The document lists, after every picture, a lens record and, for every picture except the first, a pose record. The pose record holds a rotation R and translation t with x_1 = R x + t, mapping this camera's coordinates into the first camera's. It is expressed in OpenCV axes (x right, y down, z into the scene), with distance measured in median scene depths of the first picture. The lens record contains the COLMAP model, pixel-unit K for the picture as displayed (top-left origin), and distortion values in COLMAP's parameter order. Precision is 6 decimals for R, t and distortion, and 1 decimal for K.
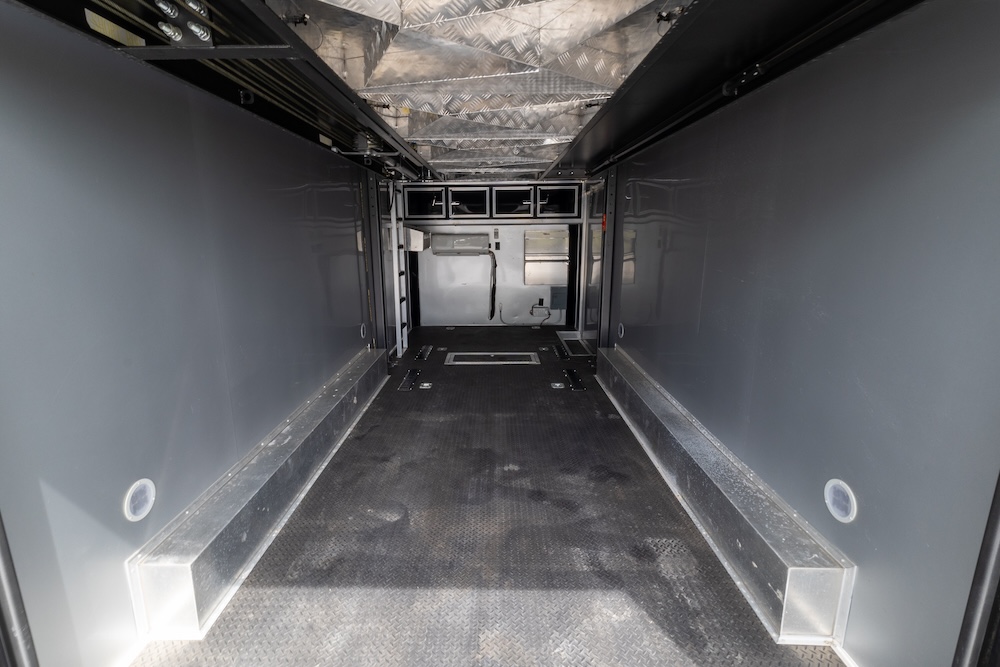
lens RADIAL K [[469.2, 0, 486.4], [0, 469.2, 333.7], [0, 0, 1]] dist [0.025489, 0.000122]
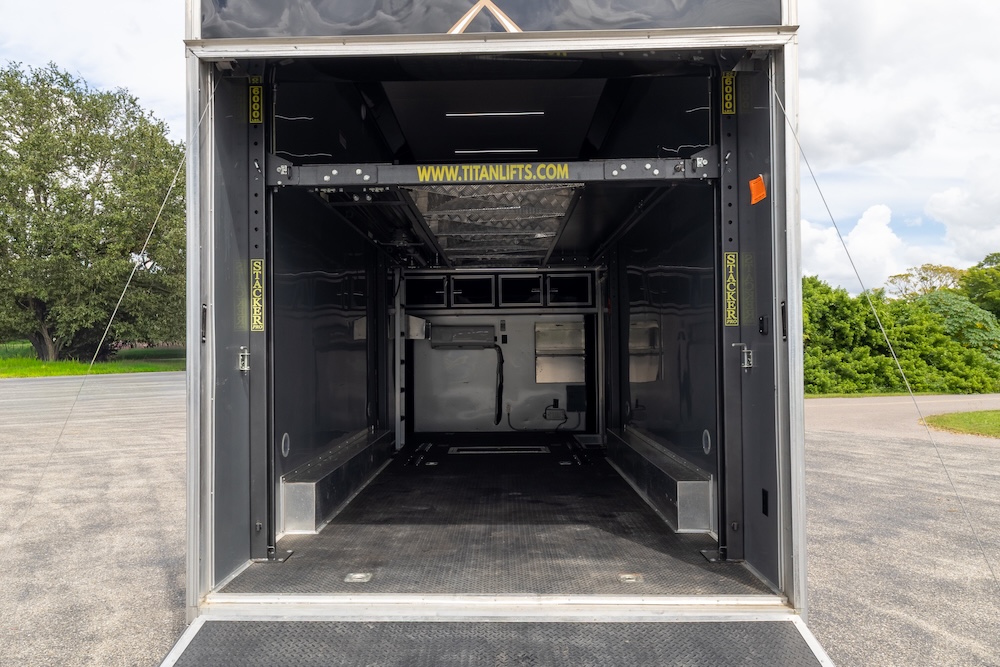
lens RADIAL K [[796.1, 0, 500.0], [0, 796.1, 333.5], [0, 0, 1]] dist [0.000046, -0.000176]
pose [[0.999902, -0.003986, 0.013445, -0.004964], [0.007113, 0.970434, -0.241262, 0.175180], [-0.012086, 0.241334, 0.970367, -0.483913]]
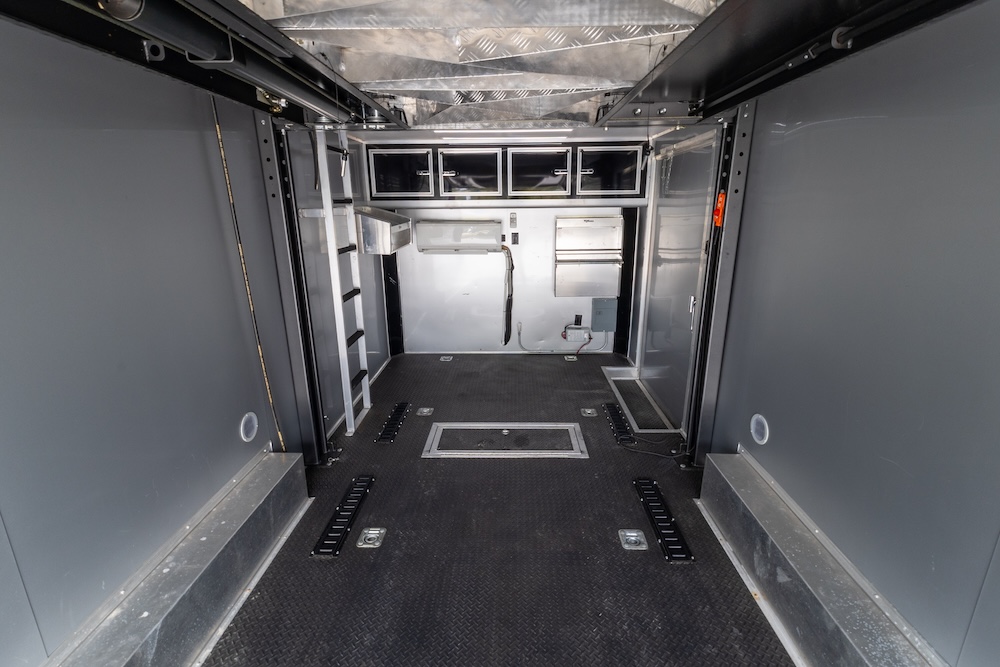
lens RADIAL K [[456.8, 0, 500.0], [0, 456.8, 333.5], [0, 0, 1]] dist [0.022126, 0.000332]
pose [[0.999940, 0.001977, -0.010752, 0.010182], [-0.001337, 0.998240, 0.059281, -0.097060], [0.010851, -0.059263, 0.998183, 0.363745]]
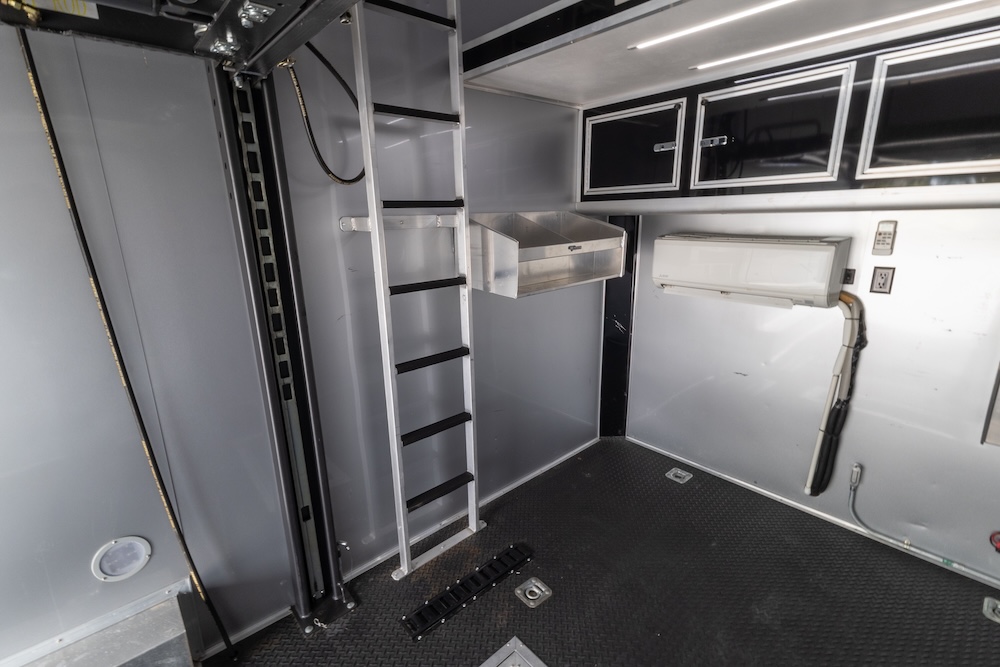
lens RADIAL K [[456.8, 0, 500.0], [0, 456.8, 333.5], [0, 0, 1]] dist [0.022126, 0.000332]
pose [[0.676377, 0.183632, -0.713297, 0.080843], [-0.144534, 0.982685, 0.115931, -0.165849], [0.722235, 0.024683, 0.691207, 0.682320]]
